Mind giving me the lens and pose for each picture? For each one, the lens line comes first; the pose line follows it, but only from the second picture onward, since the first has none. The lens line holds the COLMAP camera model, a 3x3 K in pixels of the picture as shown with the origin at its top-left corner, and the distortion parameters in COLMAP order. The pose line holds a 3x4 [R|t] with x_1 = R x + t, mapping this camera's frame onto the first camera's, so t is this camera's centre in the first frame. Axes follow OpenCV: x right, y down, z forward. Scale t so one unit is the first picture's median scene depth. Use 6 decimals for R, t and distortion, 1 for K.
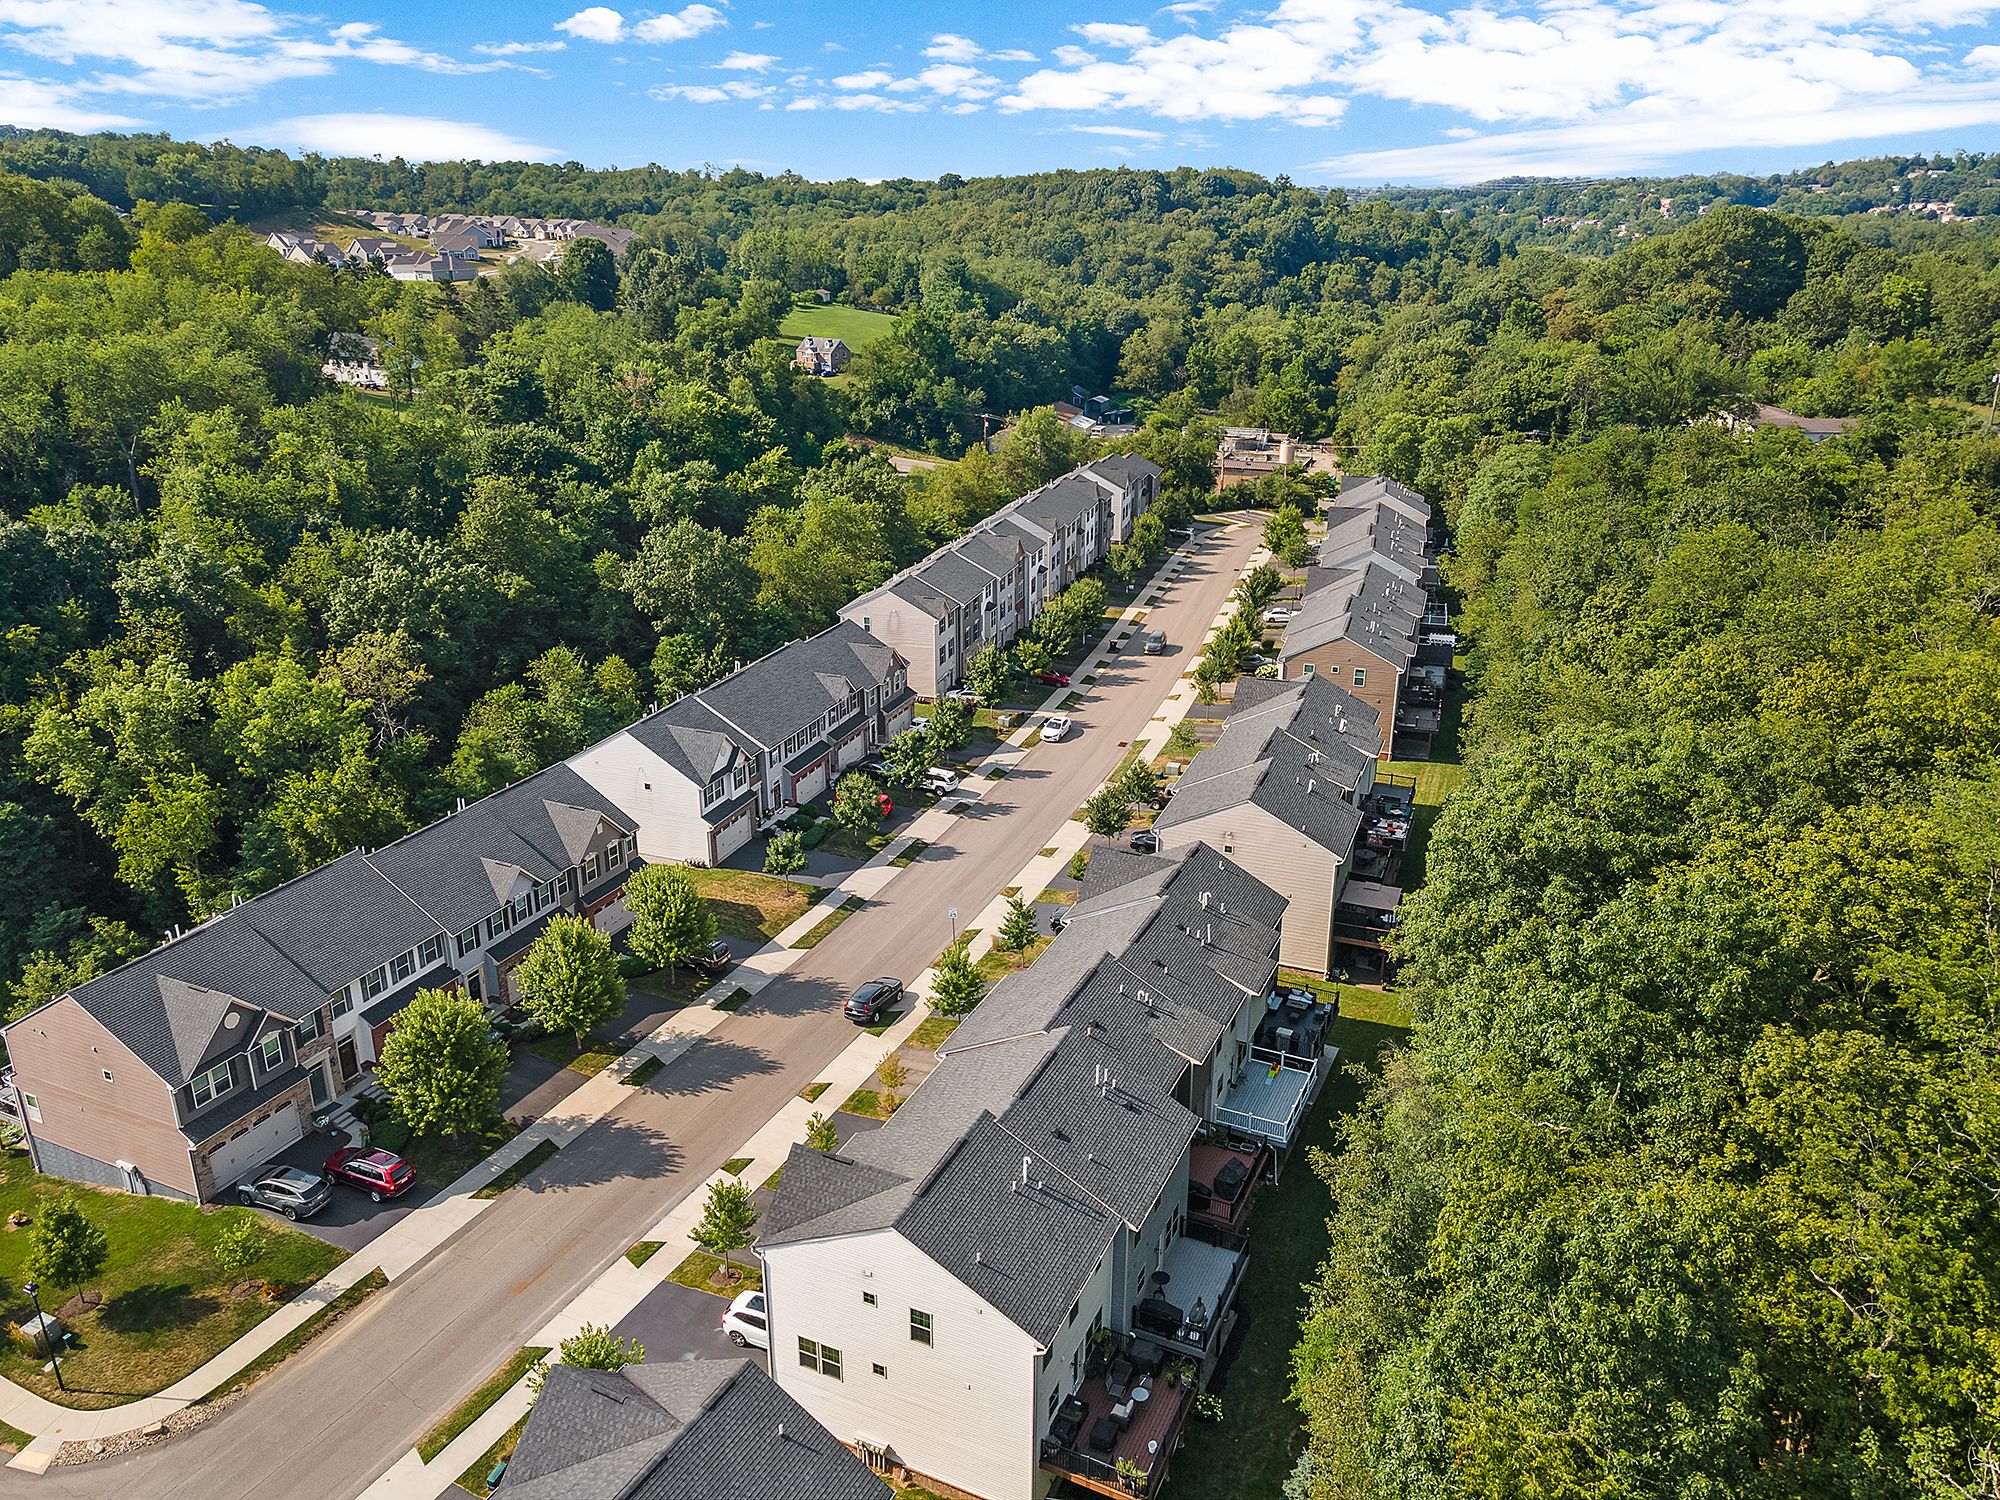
lens RADIAL K [[1489.8, 0, 1000.0], [0, 1489.8, 750.0], [0, 0, 1]] dist [0.033784, 0.008763]
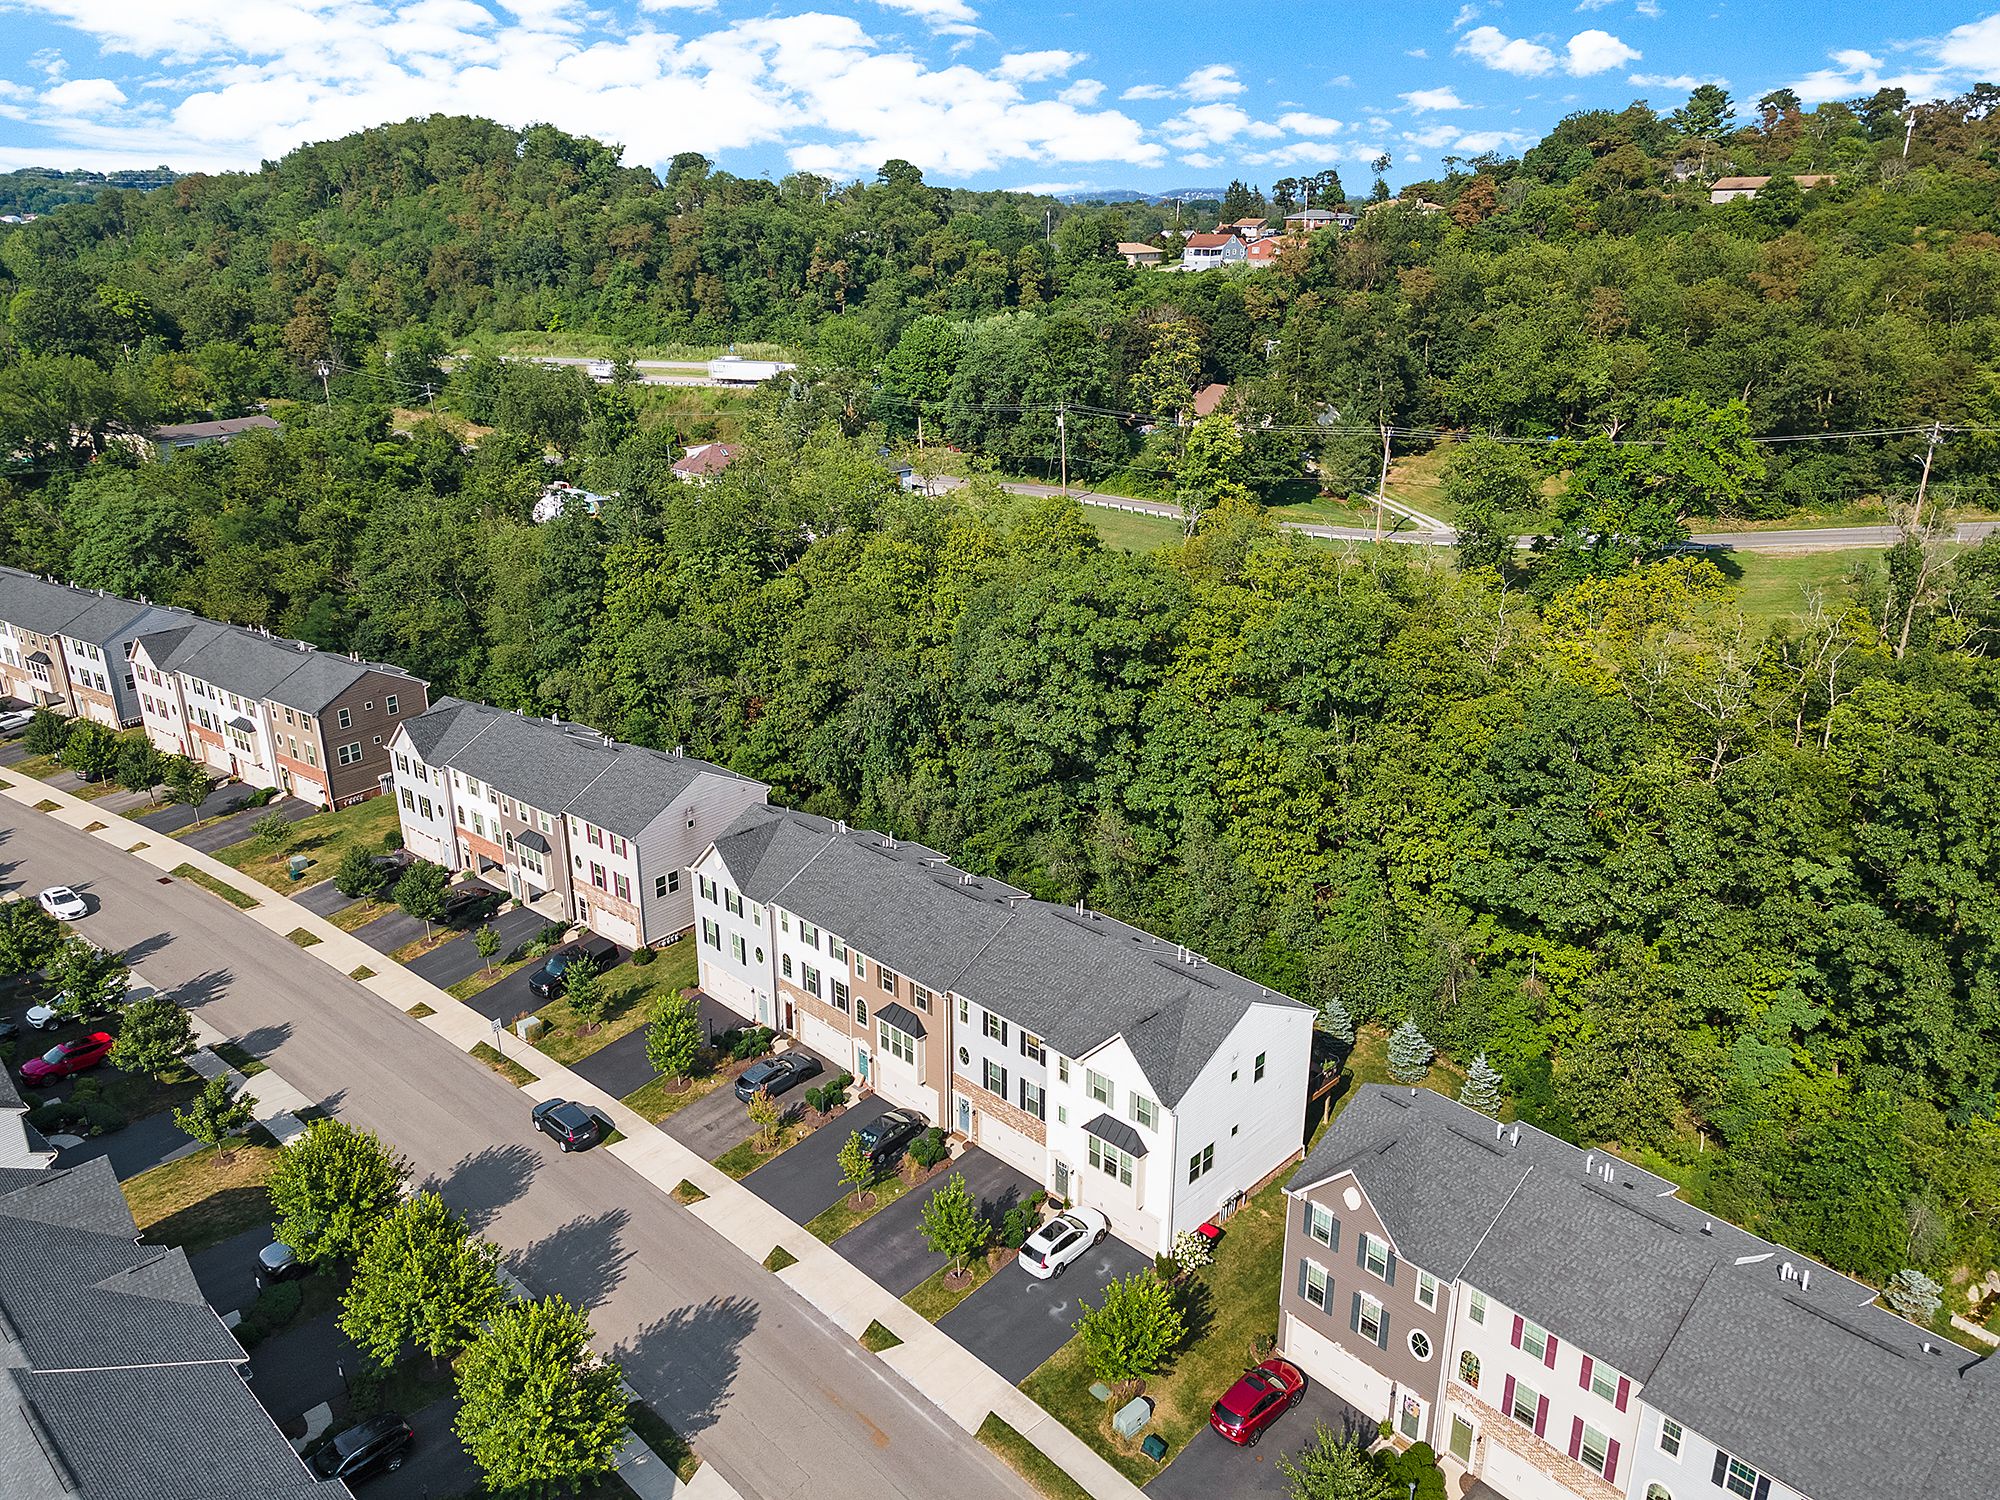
lens RADIAL K [[1475.9, 0, 1000.0], [0, 1475.9, 750.0], [0, 0, 1]] dist [0.036099, -0.003198]
pose [[0.316947, -0.335470, 0.887133, -0.783473], [0.341227, 0.913057, 0.223362, -0.159325], [-0.884934, 0.231920, 0.403862, 0.398514]]
